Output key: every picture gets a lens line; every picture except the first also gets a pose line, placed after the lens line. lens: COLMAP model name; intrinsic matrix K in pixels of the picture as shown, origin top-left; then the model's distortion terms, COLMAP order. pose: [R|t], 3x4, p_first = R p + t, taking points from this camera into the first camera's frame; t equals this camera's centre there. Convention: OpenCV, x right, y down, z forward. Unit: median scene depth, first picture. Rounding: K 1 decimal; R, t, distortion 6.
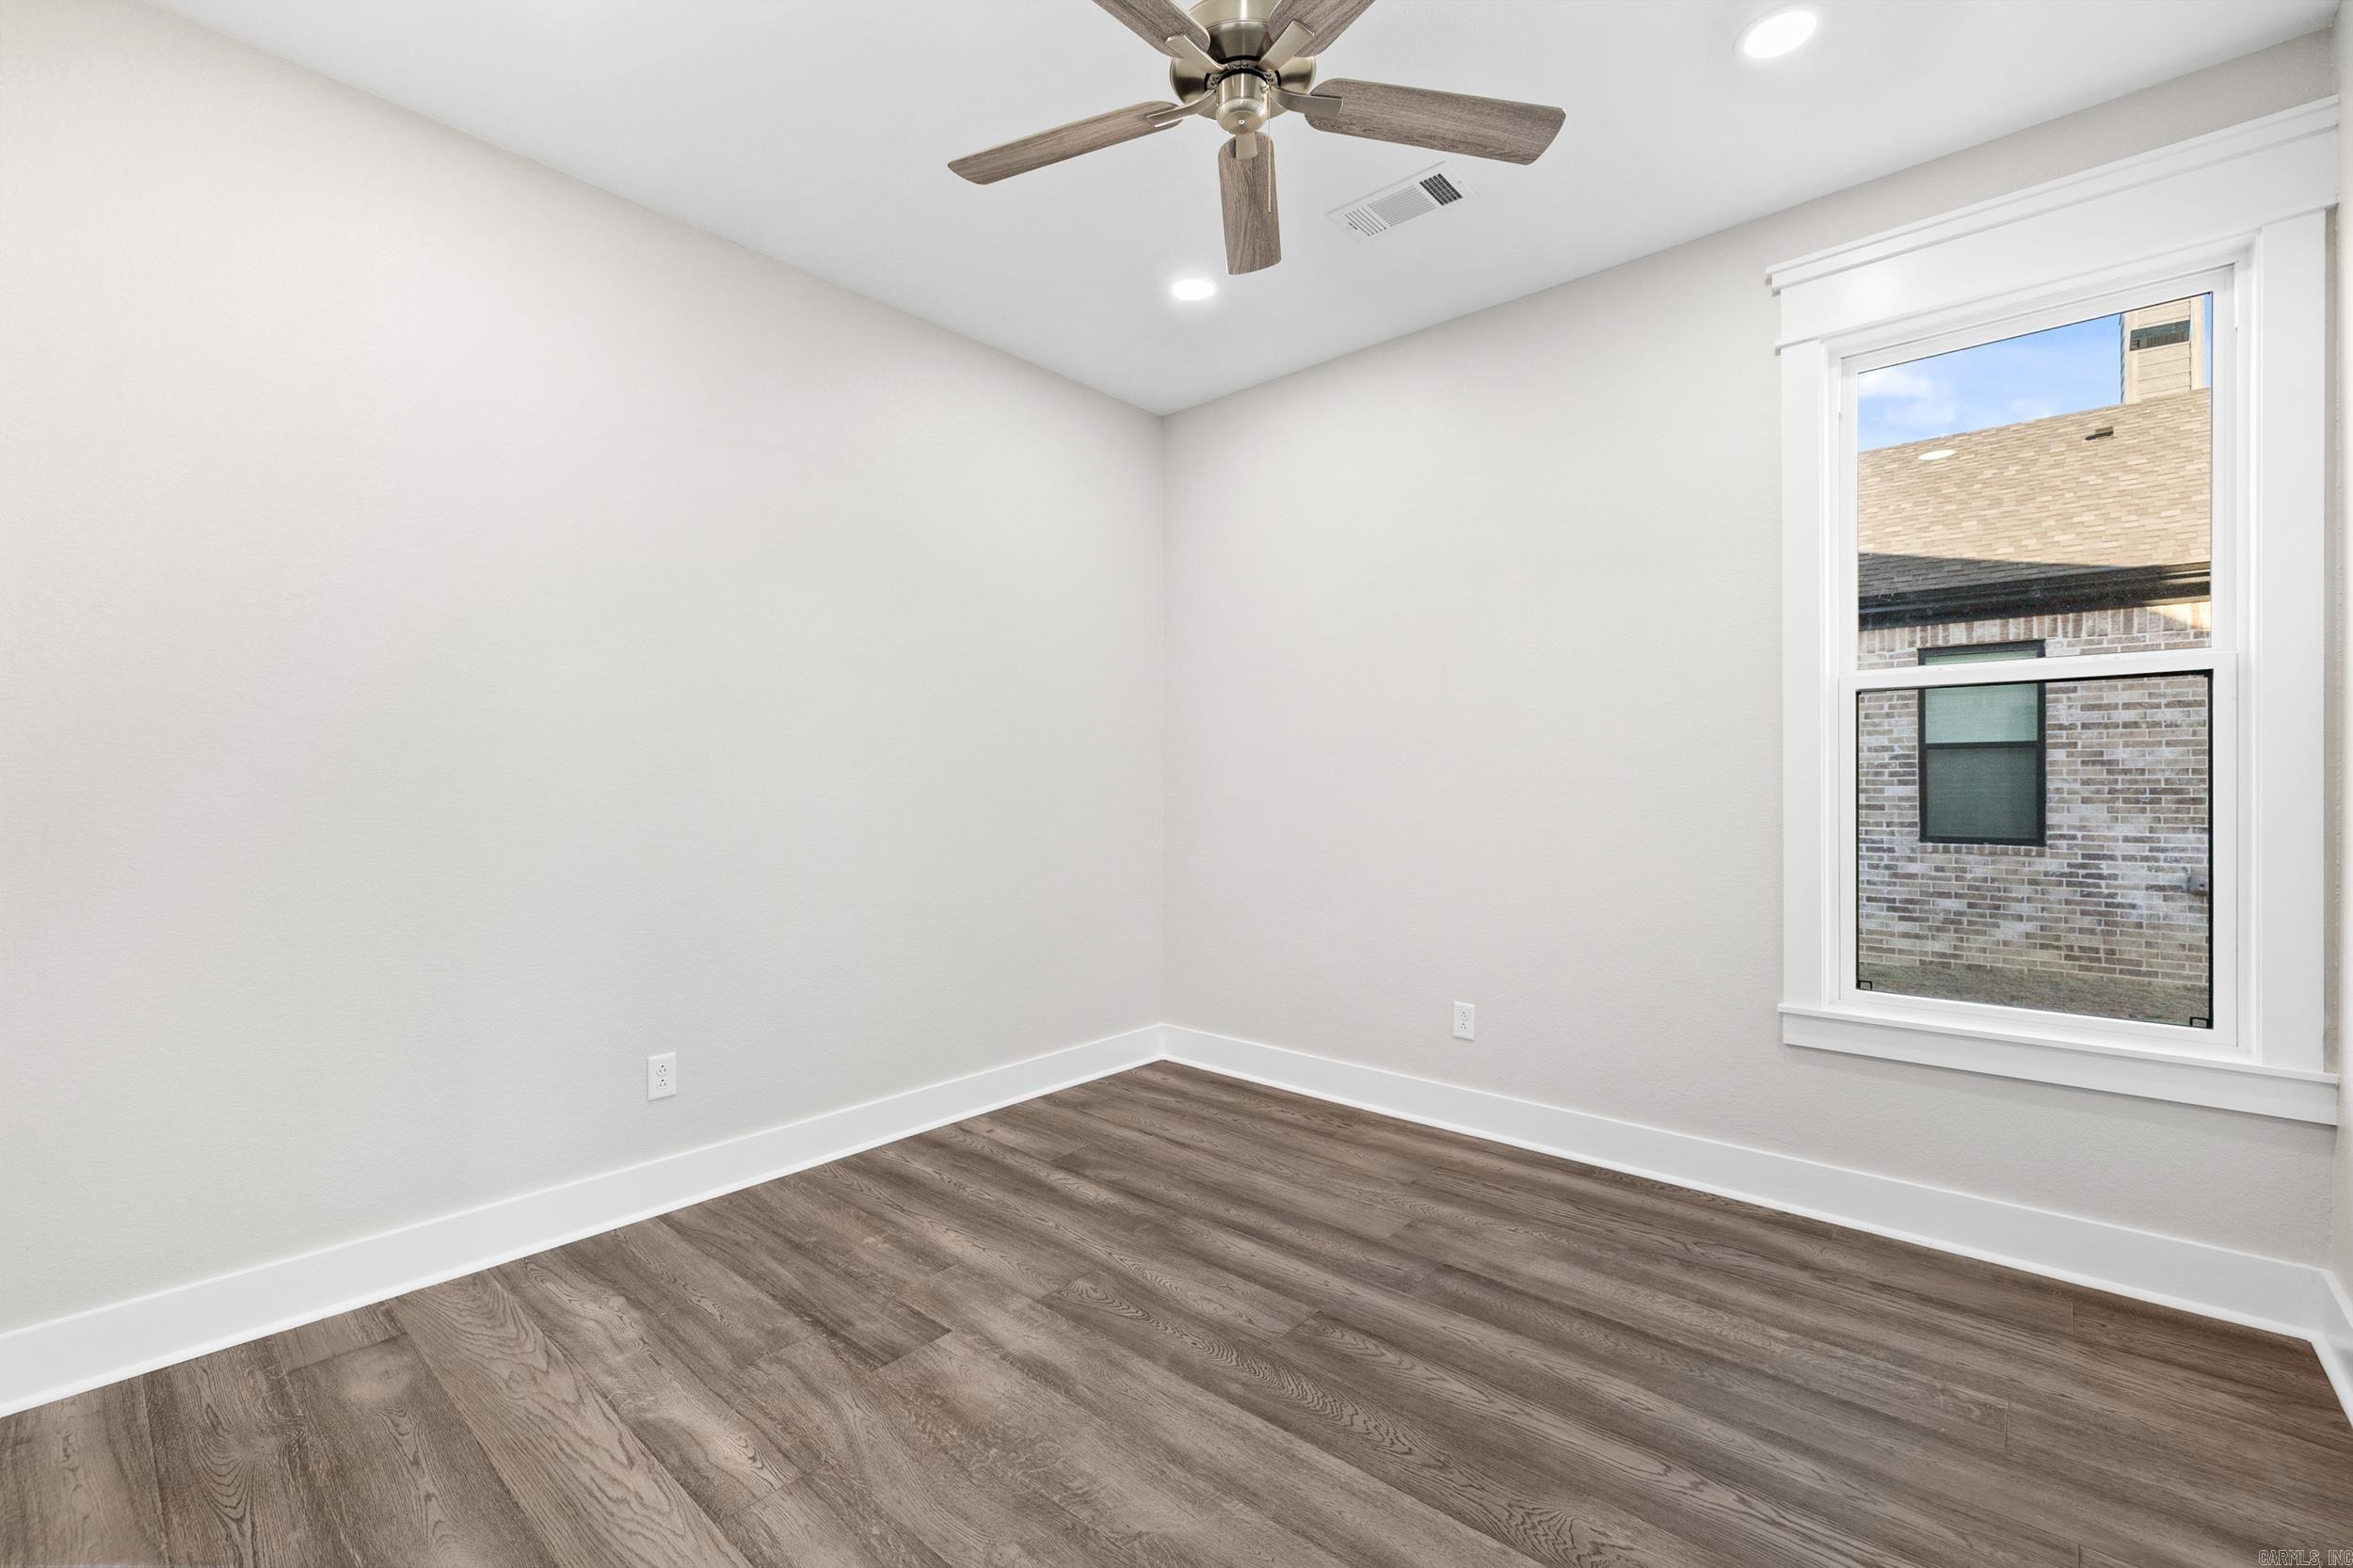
lens RADIAL K [[1011.6, 0, 1172.5], [0, 1011.6, 785.7], [0, 0, 1]] dist [-0.004224, 0.000316]
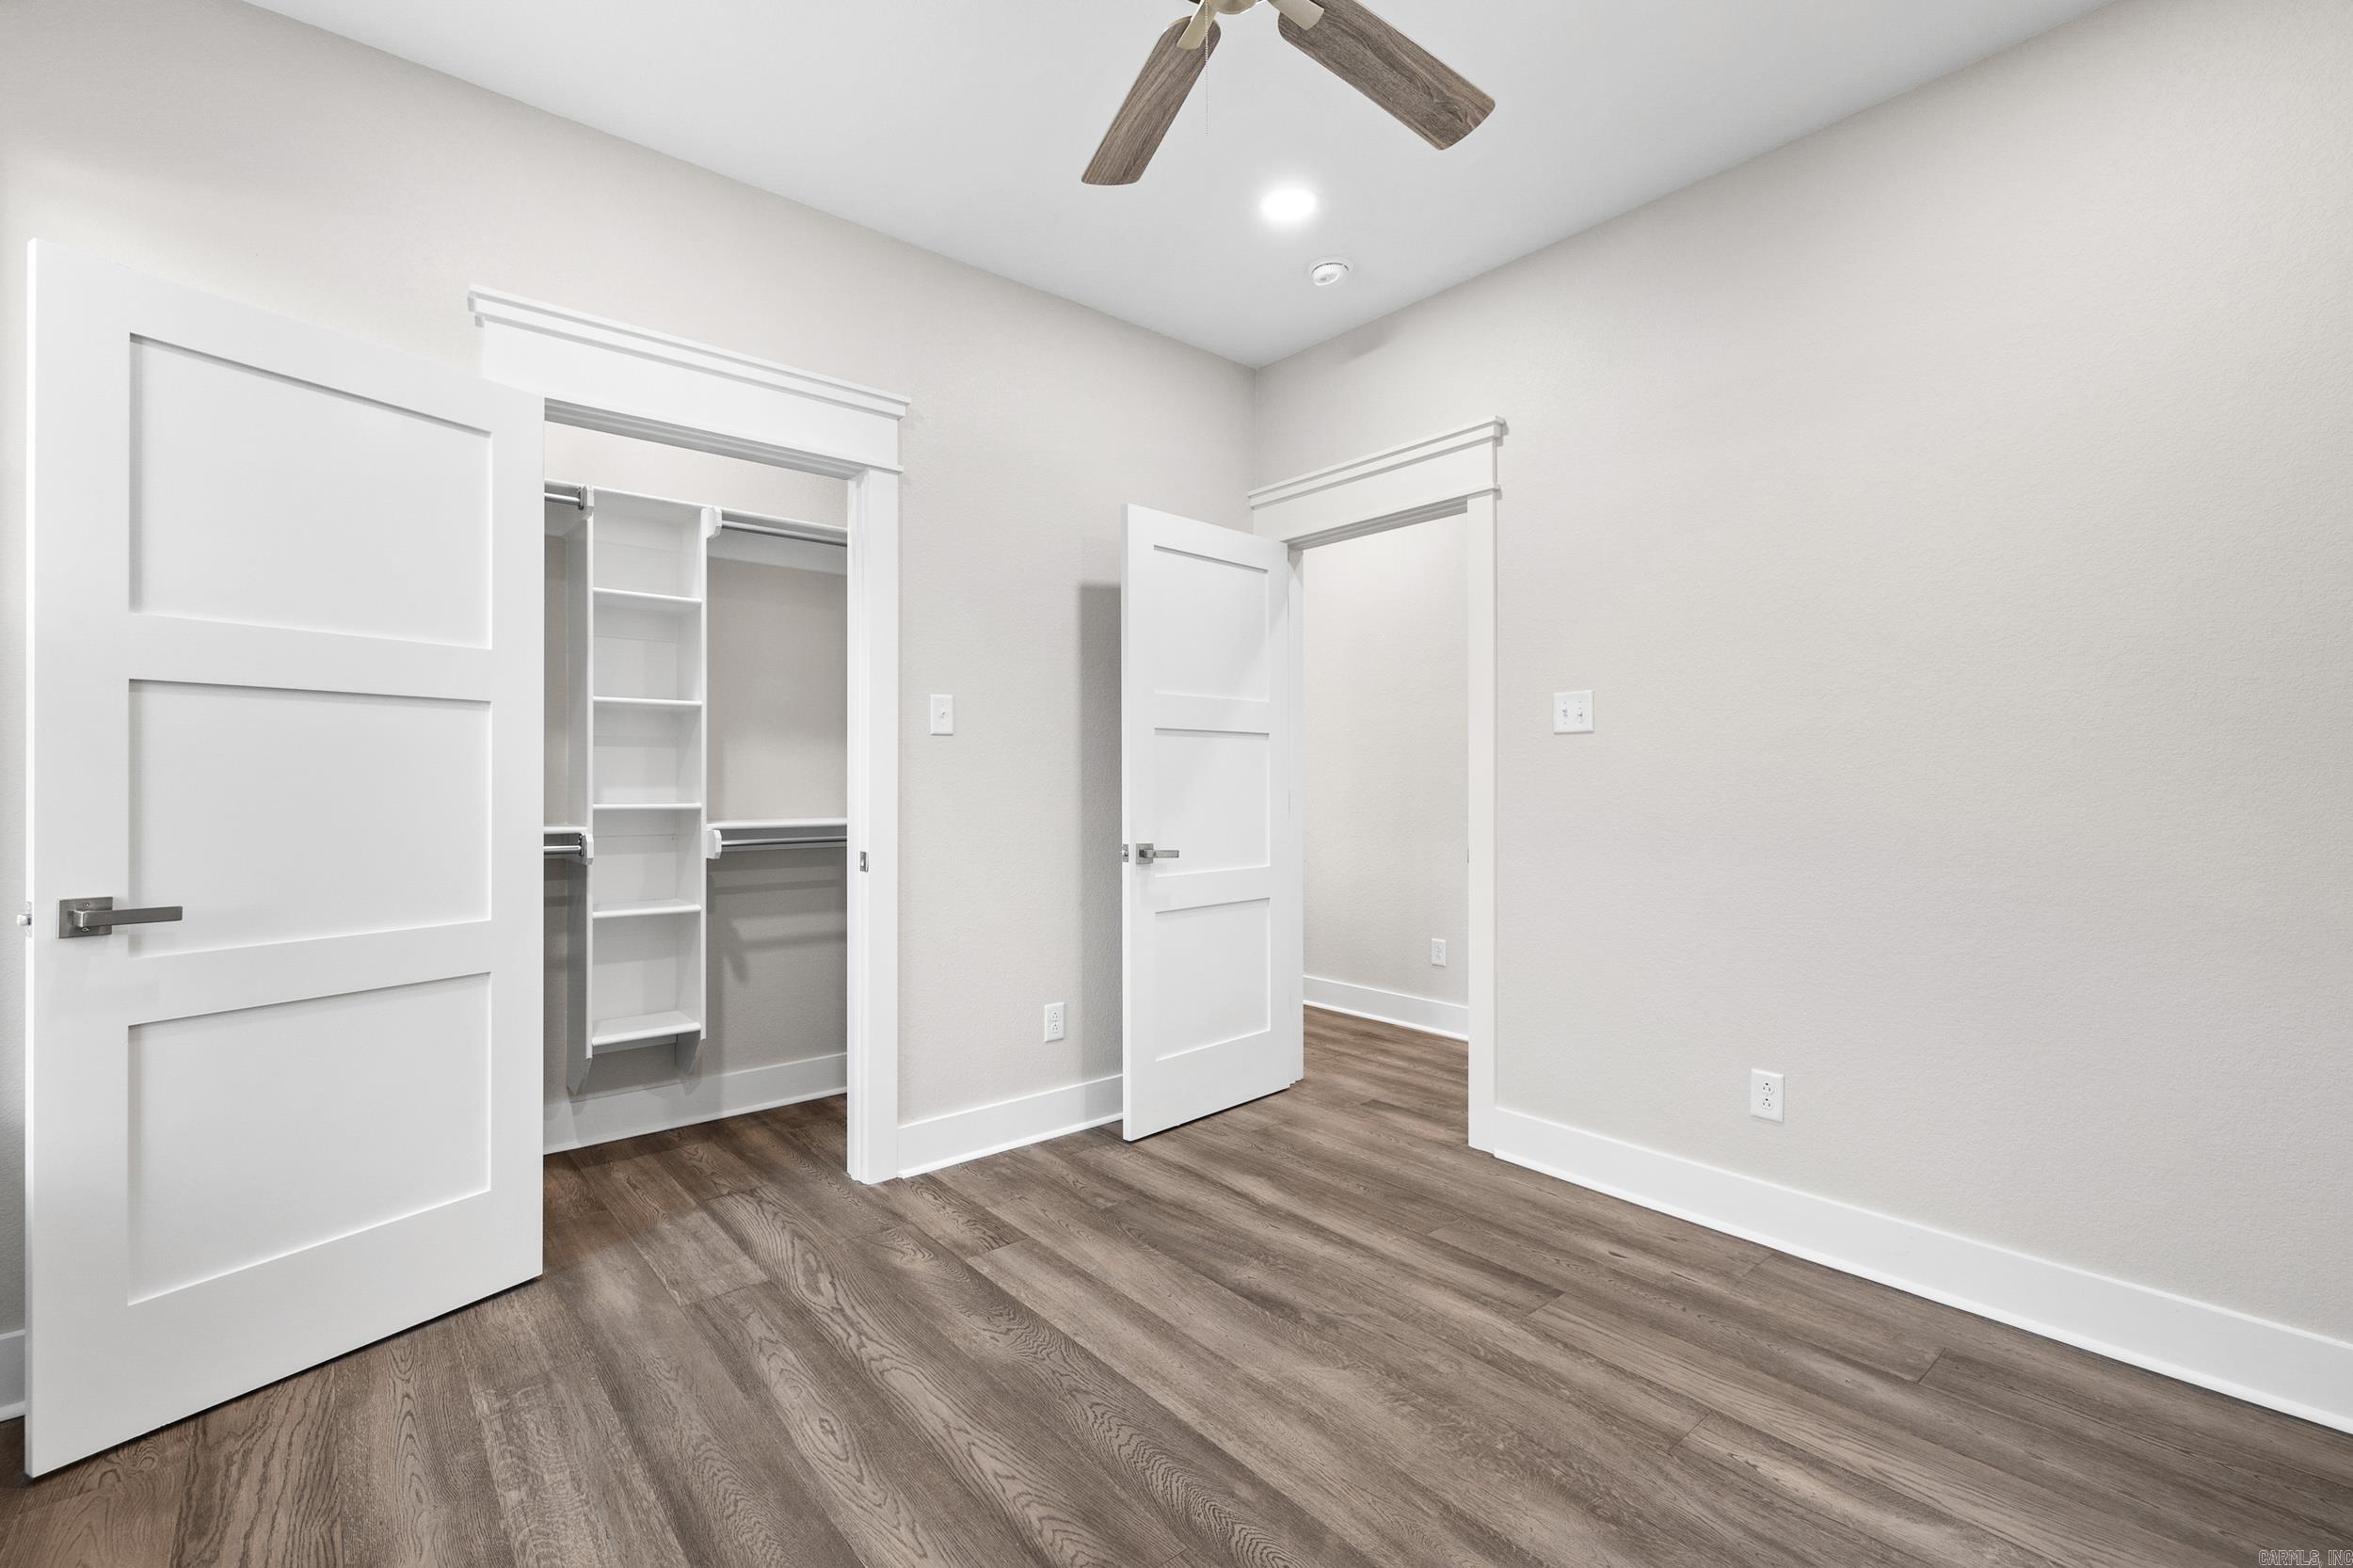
lens RADIAL K [[1011.6, 0, 1180.3], [0, 1011.6, 784.5], [0, 0, 1]] dist [-0.004224, 0.000316]
pose [[-0.990637, 0.000379, 0.136525, -0.001058], [0.000956, 0.999991, 0.004163, 0.003819], [-0.136522, 0.004255, -0.990628, 1.965655]]
